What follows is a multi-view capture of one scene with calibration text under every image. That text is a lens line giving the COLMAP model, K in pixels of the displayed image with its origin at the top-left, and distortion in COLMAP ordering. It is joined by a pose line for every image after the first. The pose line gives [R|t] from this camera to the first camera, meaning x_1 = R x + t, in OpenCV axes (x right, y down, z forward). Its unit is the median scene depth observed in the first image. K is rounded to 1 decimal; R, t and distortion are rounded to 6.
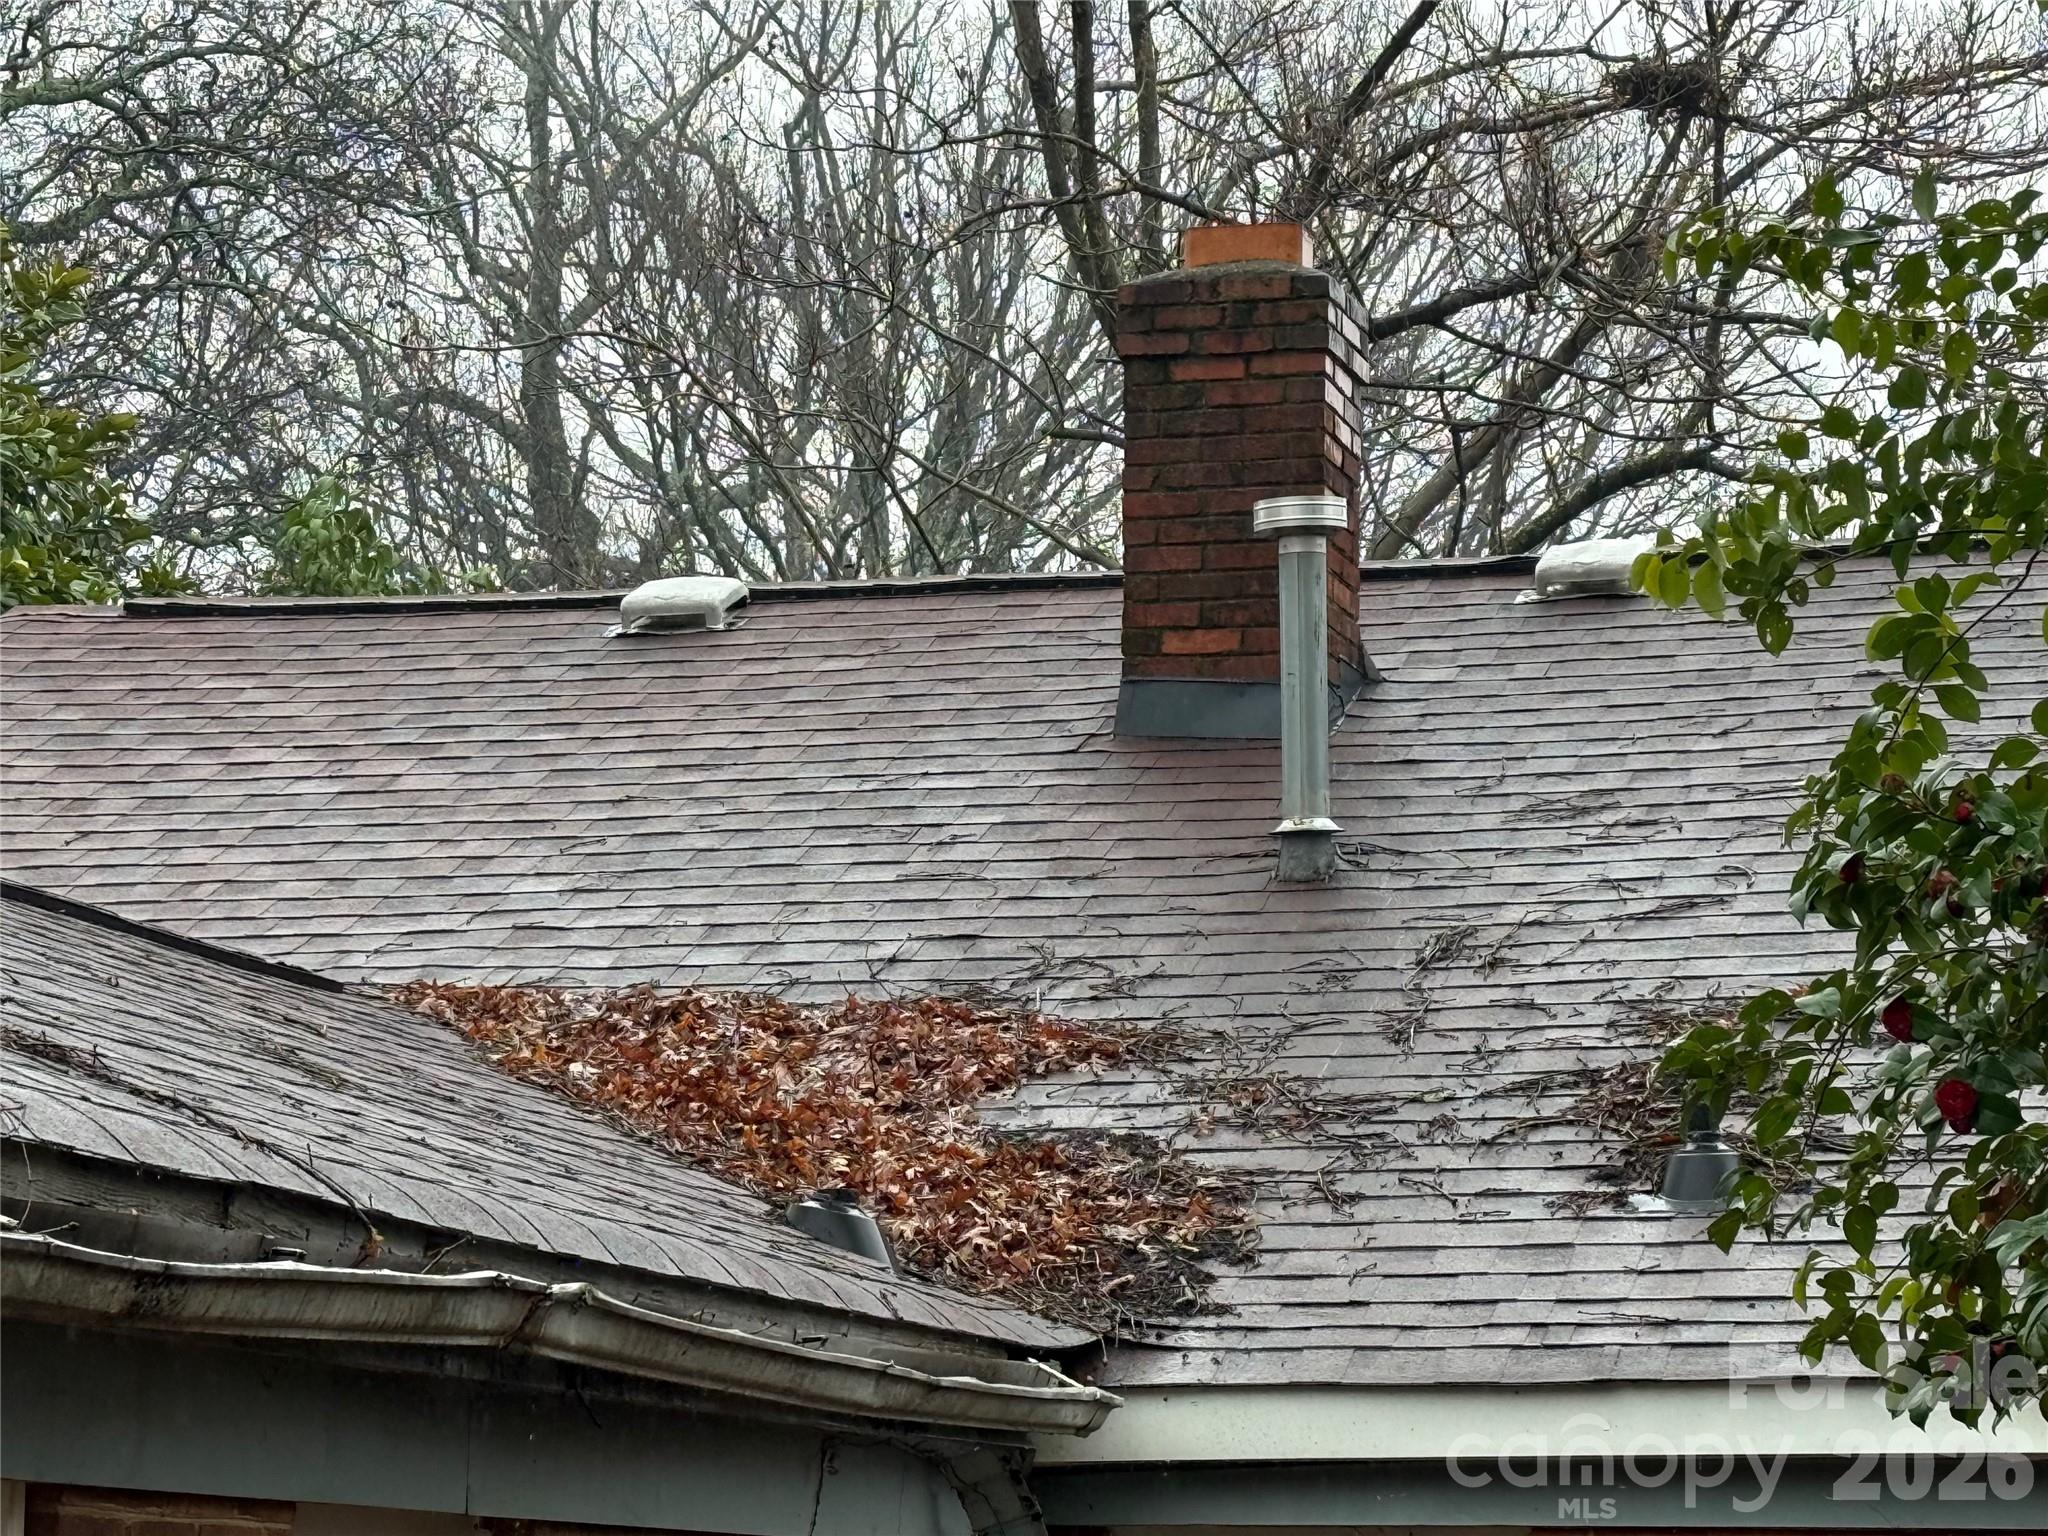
lens RADIAL K [[5723.2, 0, 1024.0], [0, 5723.2, 768.0], [0, 0, 1]] dist [0.164670, 0.541945]
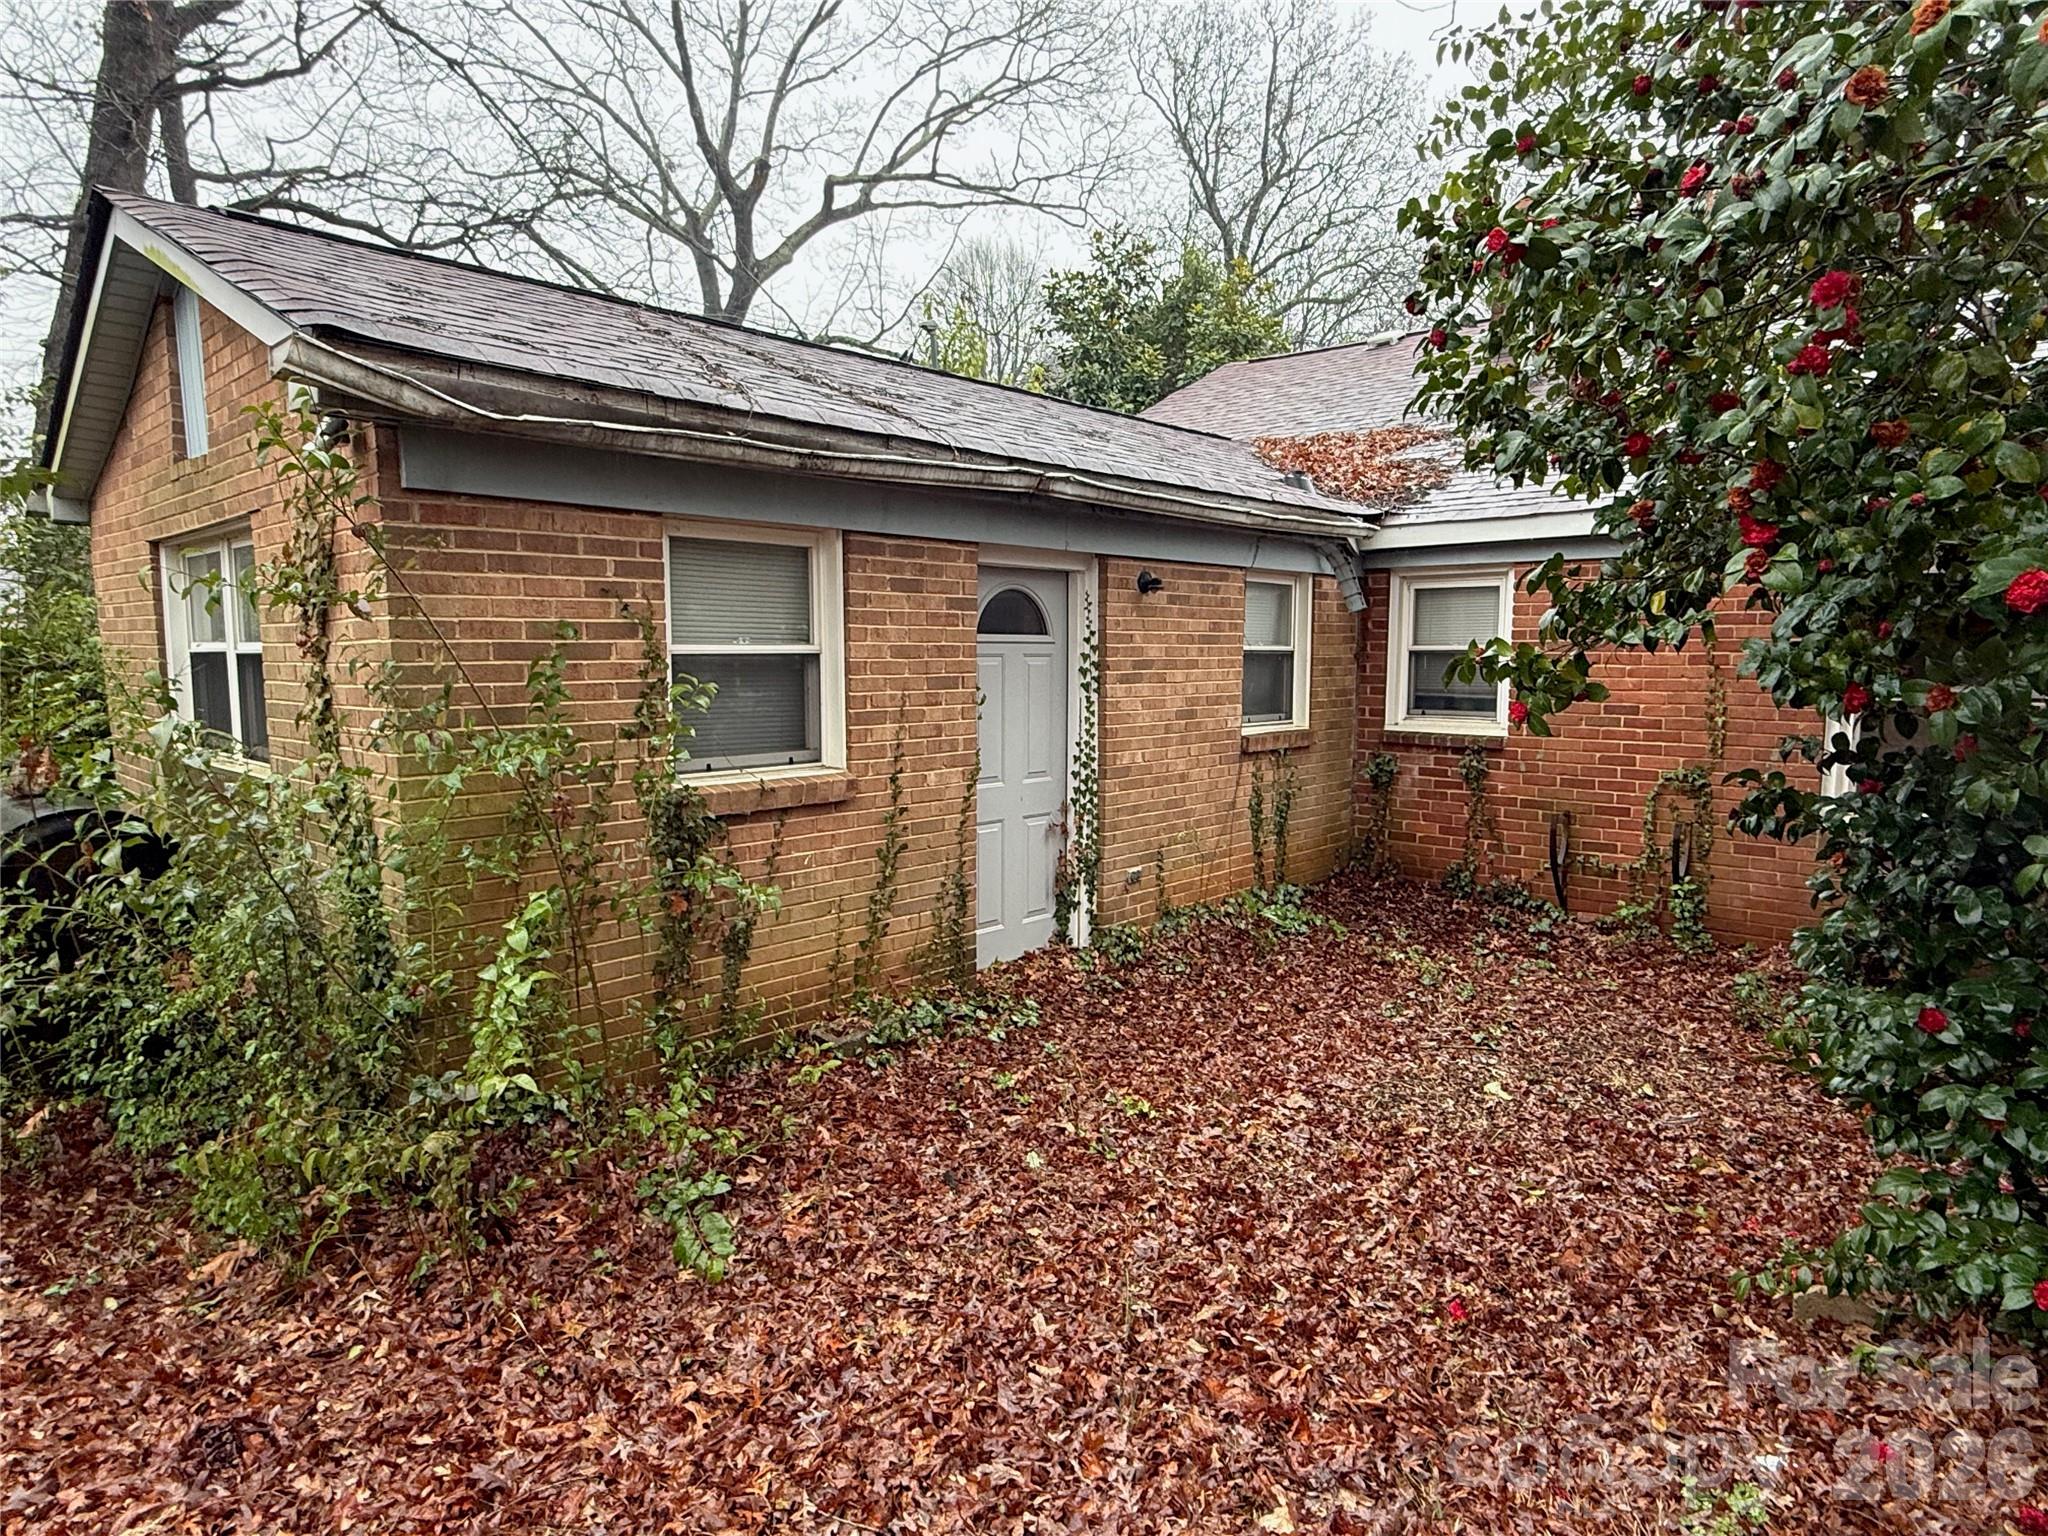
lens RADIAL K [[1184.2, 0, 1024.0], [0, 1184.2, 768.0], [0, 0, 1]] dist [-0.001195, 0.000204]
pose [[0.881358, 0.042793, -0.470507, 0.113977], [0.076894, 0.969618, 0.232226, 0.047569], [0.466150, -0.240853, 0.851290, 0.190510]]
